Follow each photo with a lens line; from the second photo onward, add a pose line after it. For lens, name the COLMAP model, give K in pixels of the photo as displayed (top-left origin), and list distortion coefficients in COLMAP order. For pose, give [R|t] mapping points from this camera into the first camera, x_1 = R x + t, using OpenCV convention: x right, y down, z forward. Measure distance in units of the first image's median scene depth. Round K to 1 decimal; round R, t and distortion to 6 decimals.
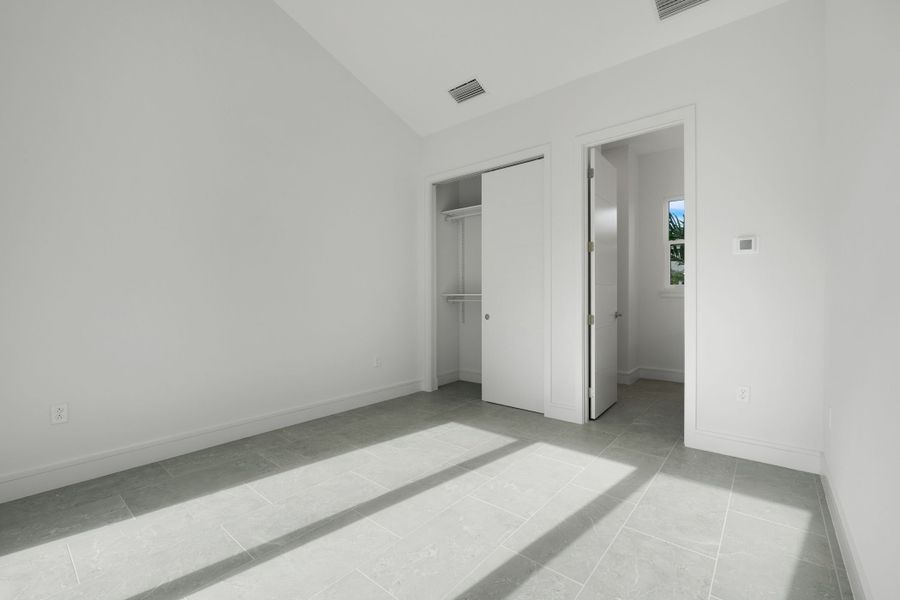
lens RADIAL K [[382.6, 0, 447.4], [0, 382.6, 294.7], [0, 0, 1]] dist [-0.007959, -0.000242]
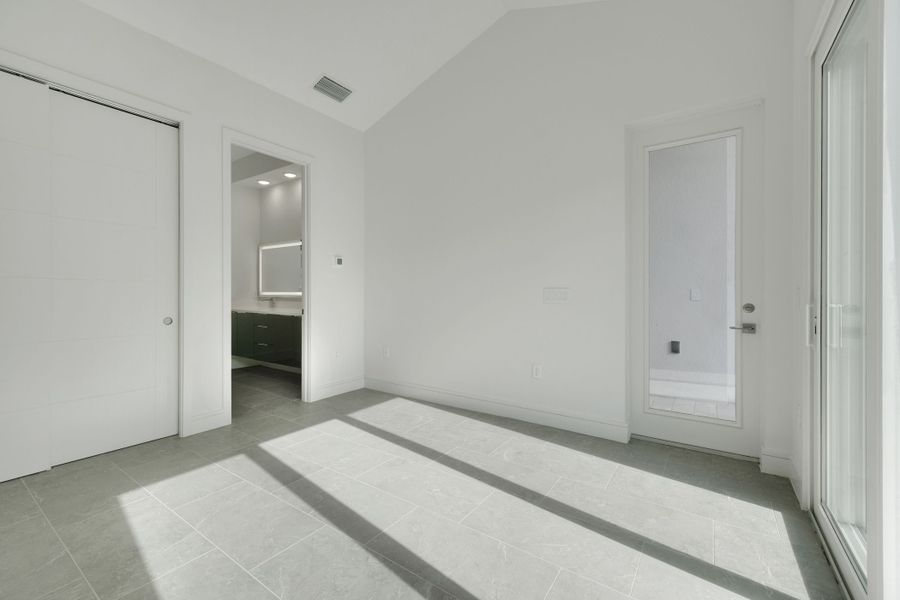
lens RADIAL K [[382.6, 0, 447.4], [0, 382.6, 294.7], [0, 0, 1]] dist [-0.007959, -0.000242]
pose [[-0.093459, -0.005177, 0.995610, -0.971373], [-0.002060, 0.999985, 0.005006, 0.004171], [-0.995621, -0.001583, -0.093468, 0.790554]]
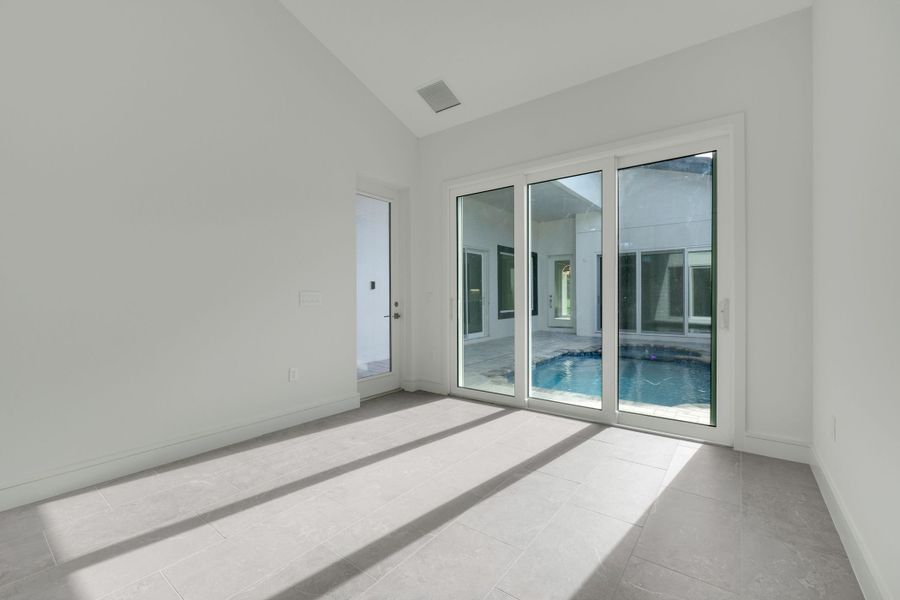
lens RADIAL K [[382.6, 0, 447.4], [0, 382.6, 294.7], [0, 0, 1]] dist [-0.007959, -0.000242]
pose [[-0.998448, 0.005830, -0.055383, -0.088231], [0.005988, 0.999978, -0.002684, 0.003797], [0.055367, -0.003012, -0.998462, 1.798083]]
